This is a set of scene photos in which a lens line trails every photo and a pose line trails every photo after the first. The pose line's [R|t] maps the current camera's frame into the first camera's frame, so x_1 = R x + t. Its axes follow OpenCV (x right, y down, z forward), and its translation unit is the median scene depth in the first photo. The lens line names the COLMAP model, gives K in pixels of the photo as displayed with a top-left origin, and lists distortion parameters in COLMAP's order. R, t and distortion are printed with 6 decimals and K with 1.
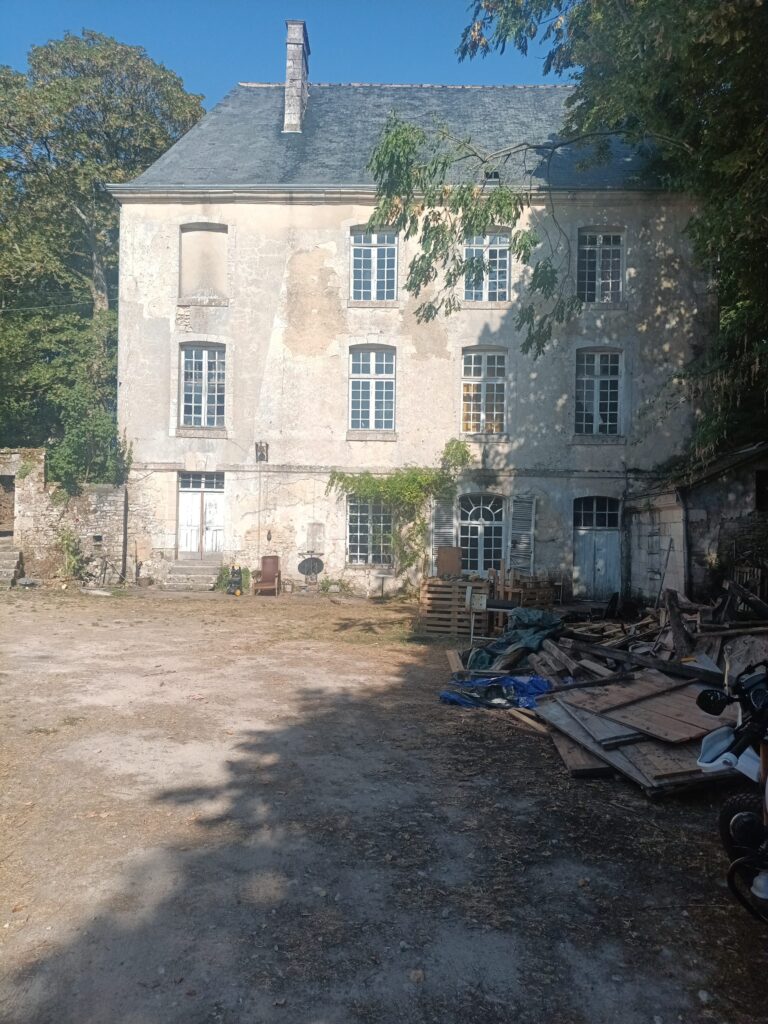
lens RADIAL K [[743.9, 0, 387.2], [0, 743.9, 513.9], [0, 0, 1]] dist [0.003104, -0.001117]
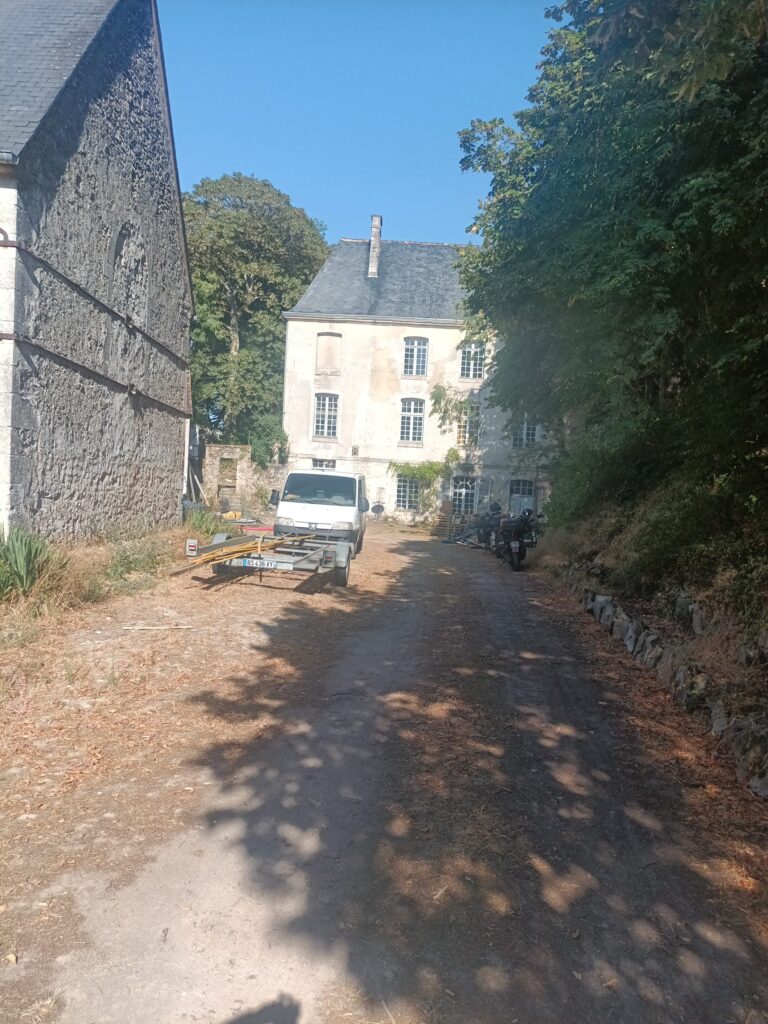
lens RADIAL K [[743.9, 0, 381.6], [0, 743.9, 509.4], [0, 0, 1]] dist [0.003104, -0.001117]
pose [[0.999202, 0.039505, -0.005816, -0.079339], [-0.039170, 0.998013, 0.049348, -0.027179], [0.007754, -0.049081, 0.998765, -0.980939]]
